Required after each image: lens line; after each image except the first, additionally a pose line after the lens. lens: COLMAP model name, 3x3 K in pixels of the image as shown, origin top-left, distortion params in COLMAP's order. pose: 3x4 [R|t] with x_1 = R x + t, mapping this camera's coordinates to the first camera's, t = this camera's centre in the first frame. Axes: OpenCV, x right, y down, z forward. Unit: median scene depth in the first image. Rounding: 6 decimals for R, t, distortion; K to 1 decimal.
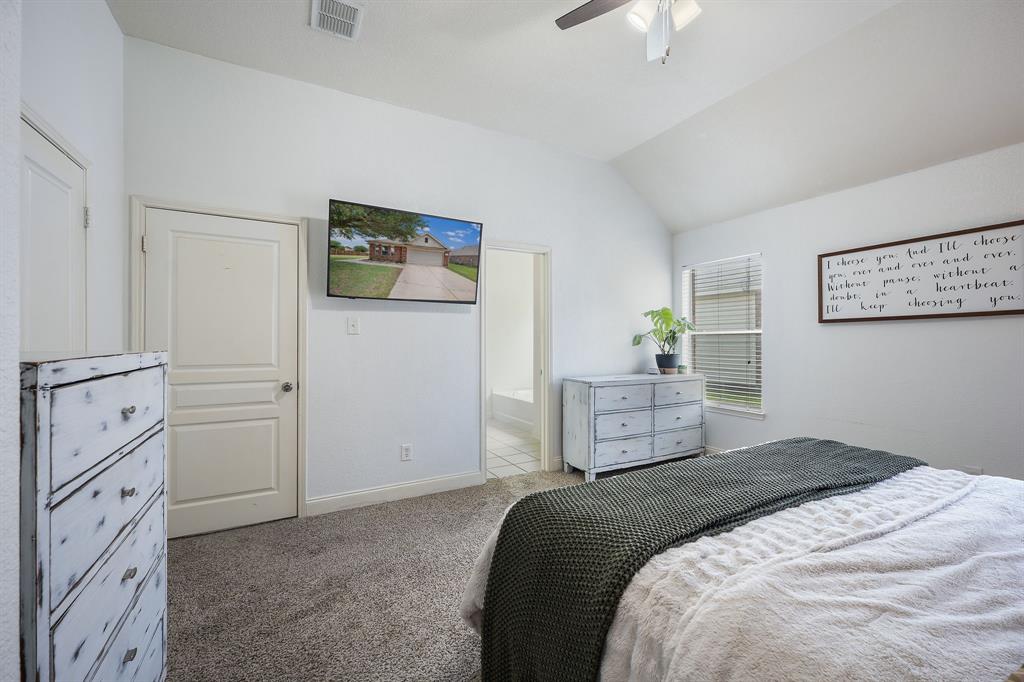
lens RADIAL K [[419.5, 0, 515.2], [0, 419.5, 340.1], [0, 0, 1]] dist [-0.004783, 0.000394]
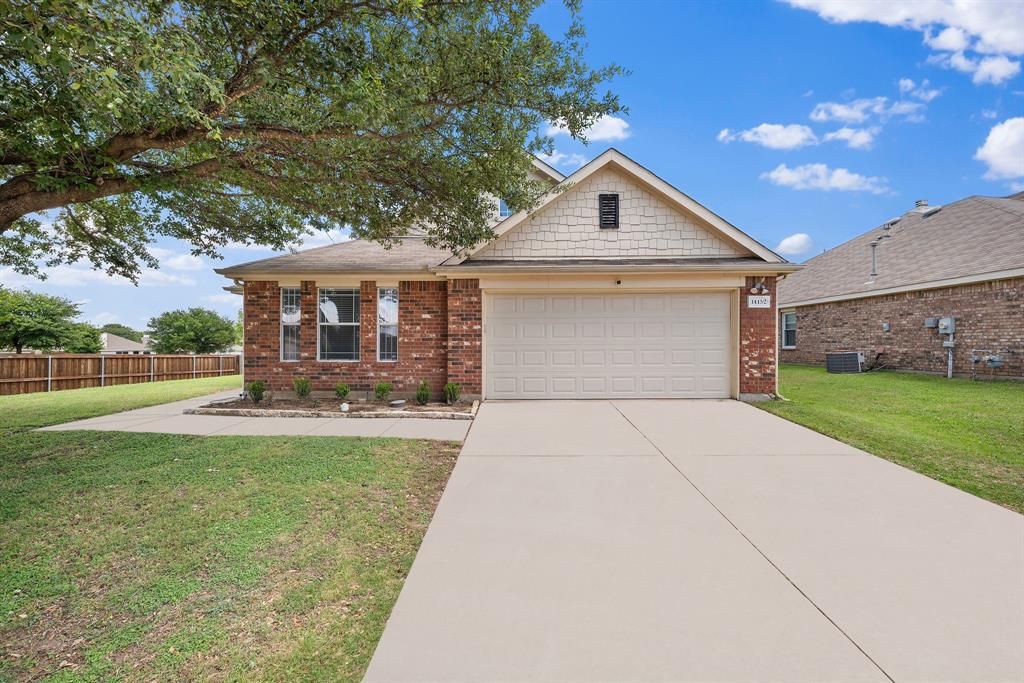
lens RADIAL K [[419.5, 0, 517.3], [0, 419.5, 339.0], [0, 0, 1]] dist [-0.004783, 0.000394]
pose [[0.950143, -0.005829, -0.311760, -0.205641], [0.064028, 0.982167, 0.176773, -0.232062], [0.305170, -0.187921, 0.933572, 0.884216]]
